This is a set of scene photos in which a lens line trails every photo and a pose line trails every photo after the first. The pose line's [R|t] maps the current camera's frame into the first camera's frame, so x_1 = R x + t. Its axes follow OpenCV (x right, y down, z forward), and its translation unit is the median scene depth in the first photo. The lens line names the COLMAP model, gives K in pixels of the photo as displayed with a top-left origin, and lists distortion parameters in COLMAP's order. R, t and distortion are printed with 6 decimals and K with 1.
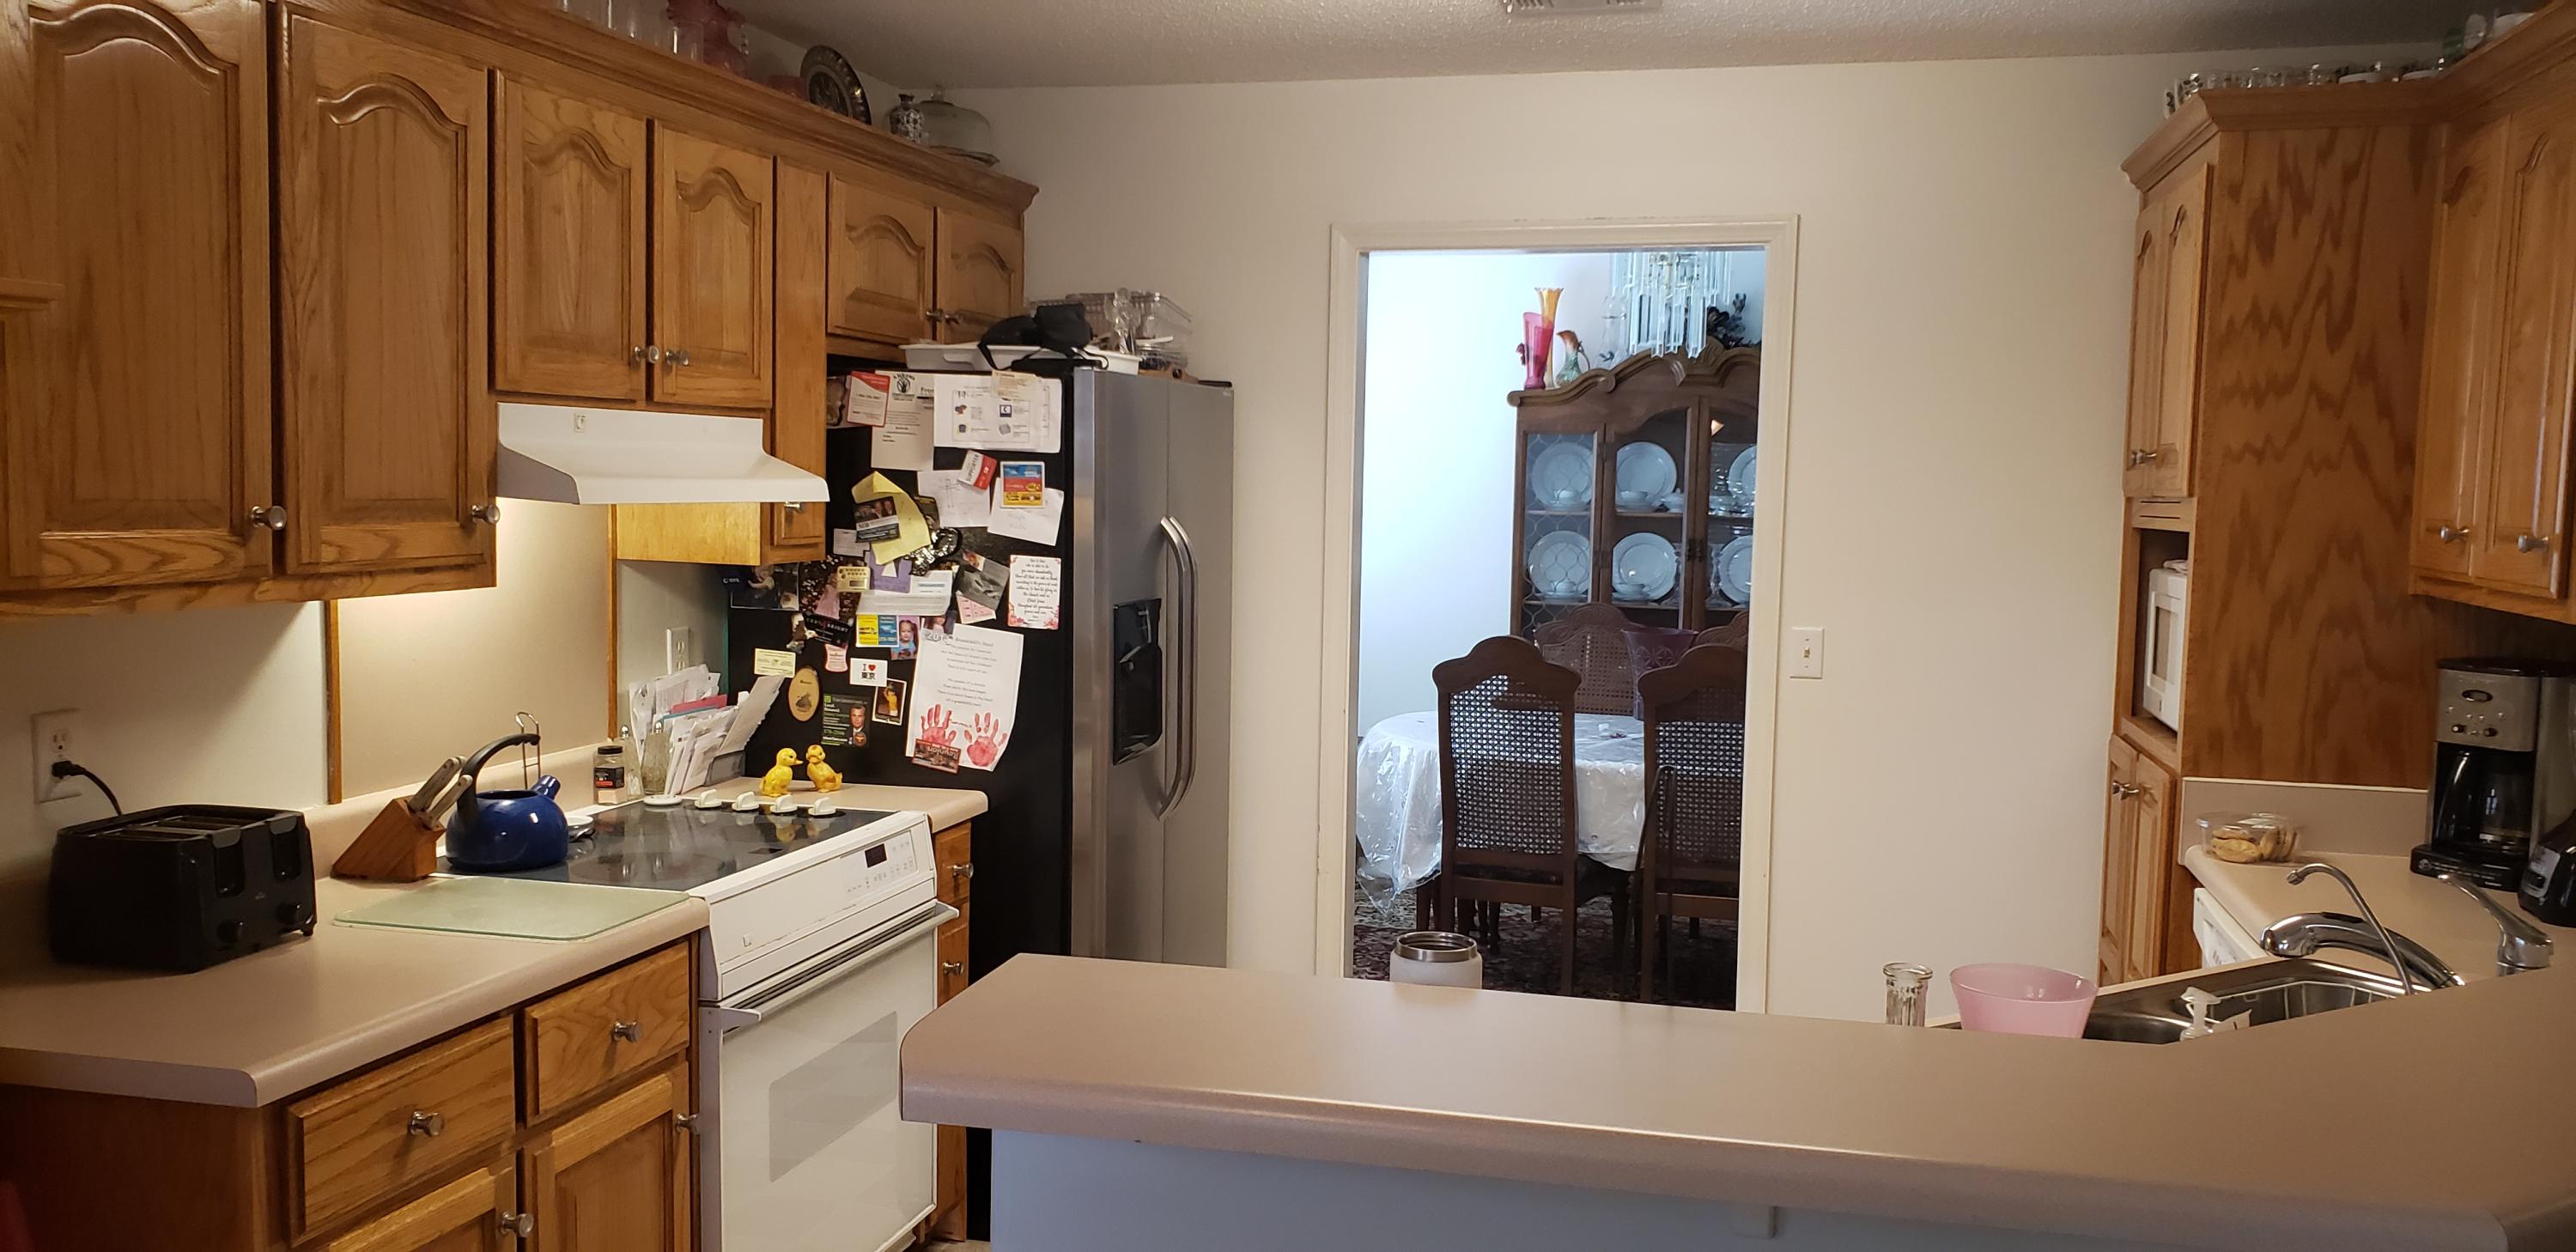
lens RADIAL K [[1963.5, 0, 1313.6], [0, 1963.5, 634.9], [0, 0, 1]] dist [0.007435, 0.000740]
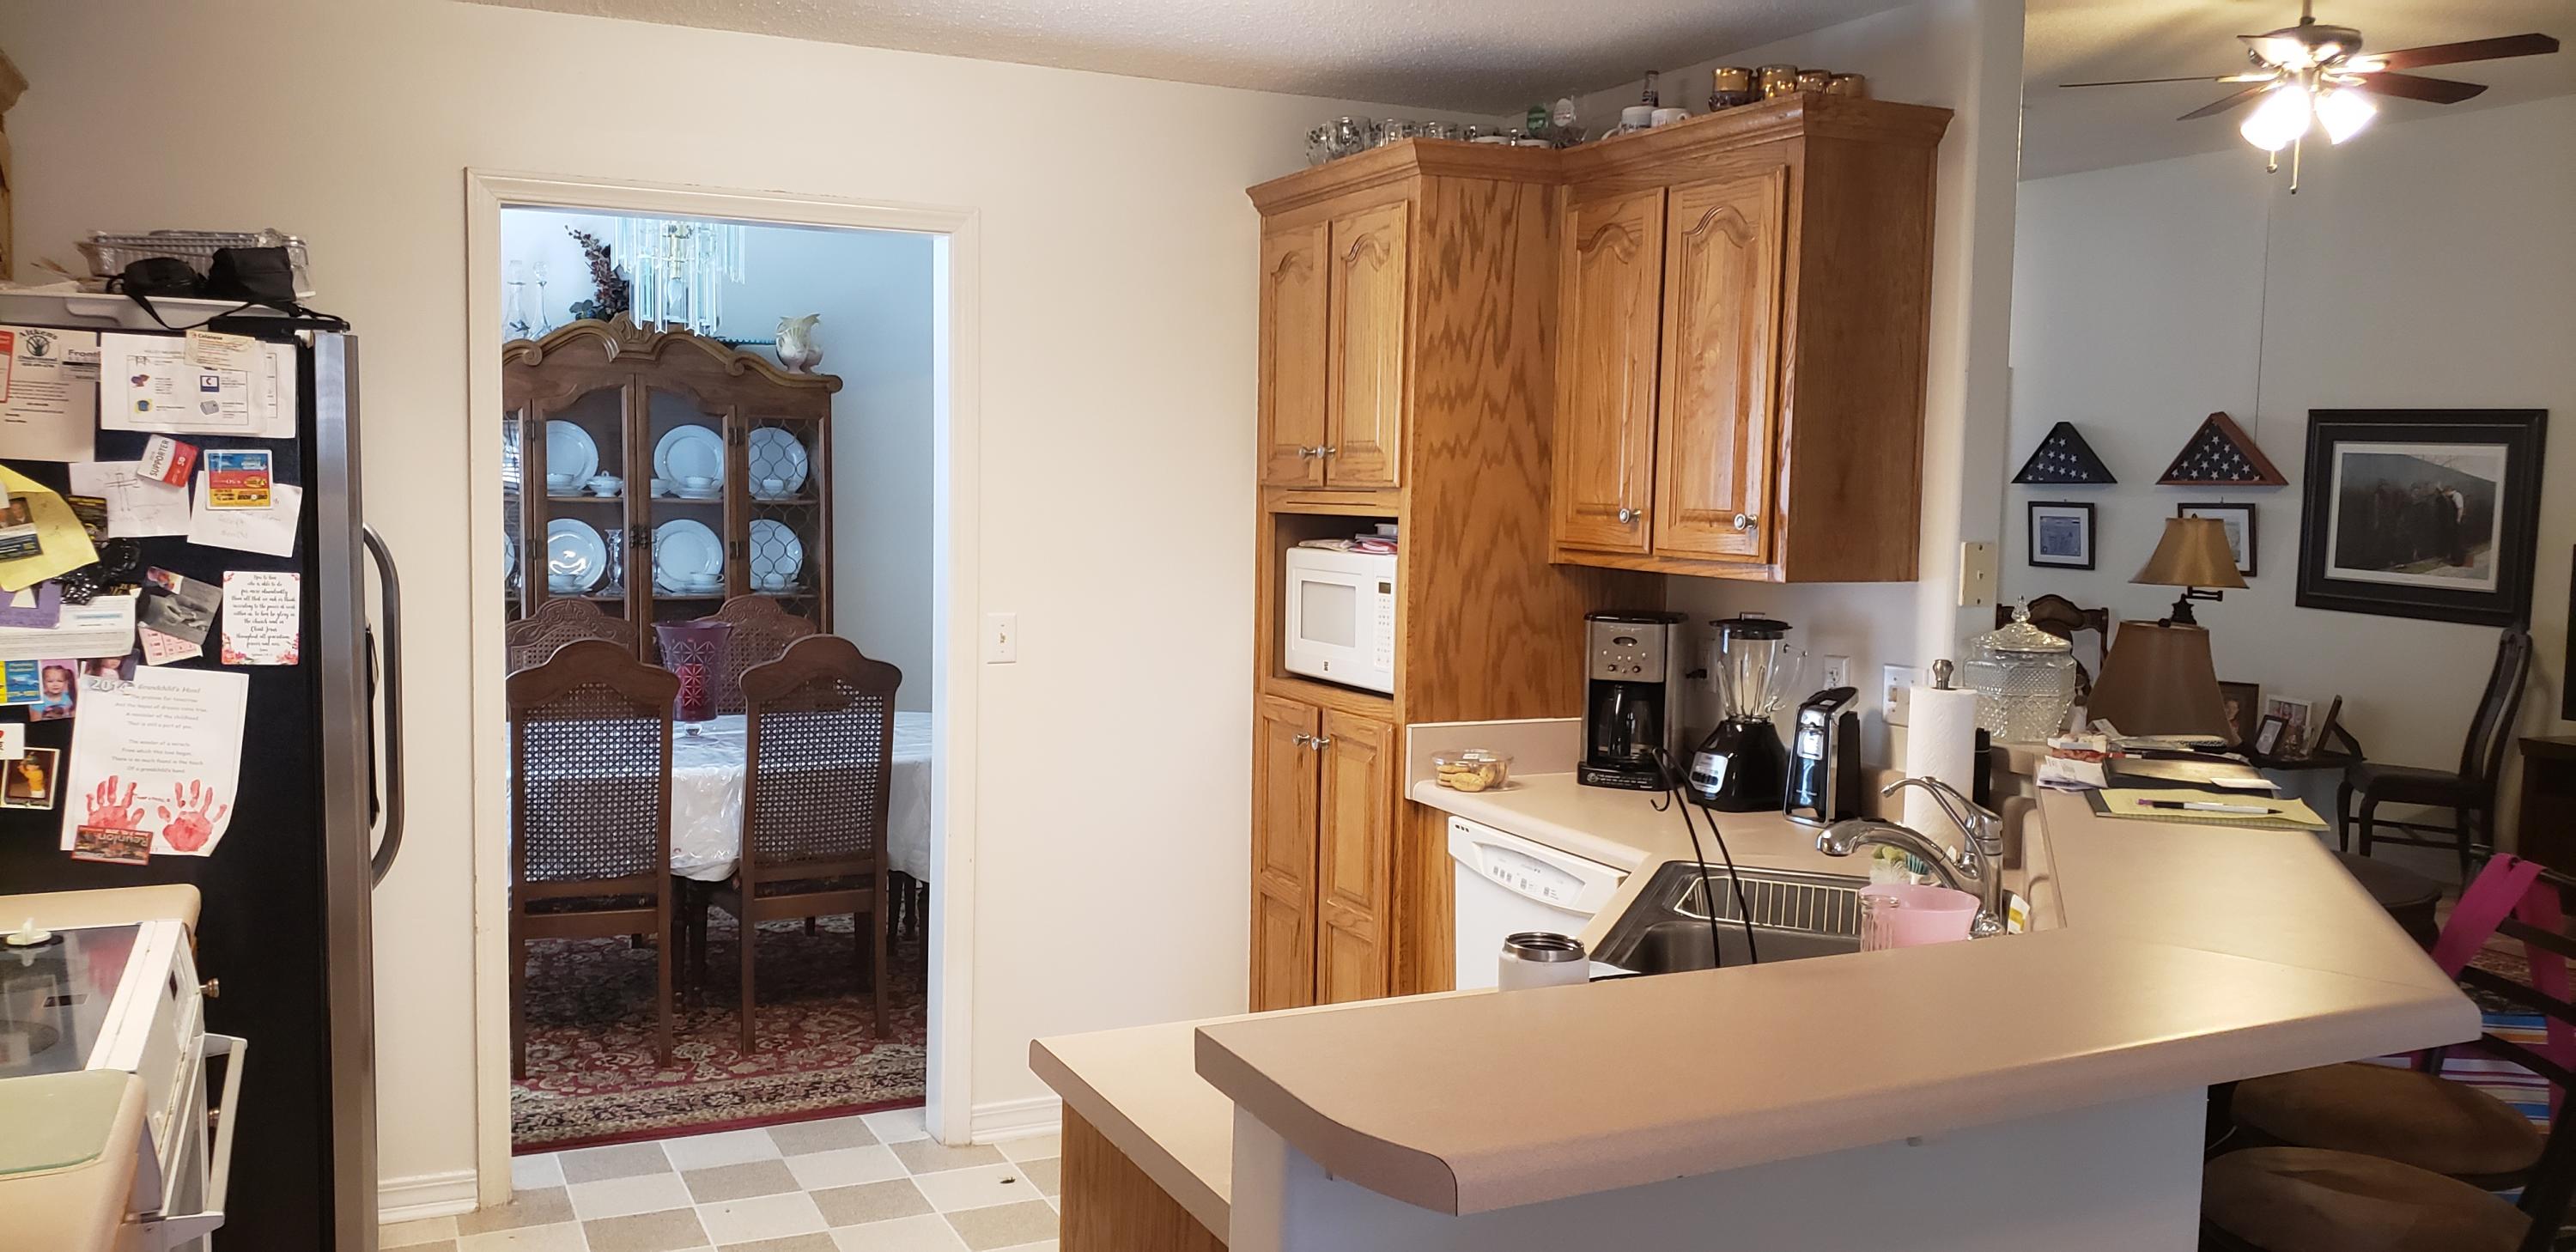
lens RADIAL K [[1946.5, 0, 1288.0], [0, 1946.5, 626.0], [0, 0, 1]] dist [0.185203, -0.302924]
pose [[0.773498, -0.054283, 0.631469, -0.327117], [0.049027, 0.998465, 0.025776, -0.019278], [-0.631899, 0.011021, 0.774972, 0.132255]]
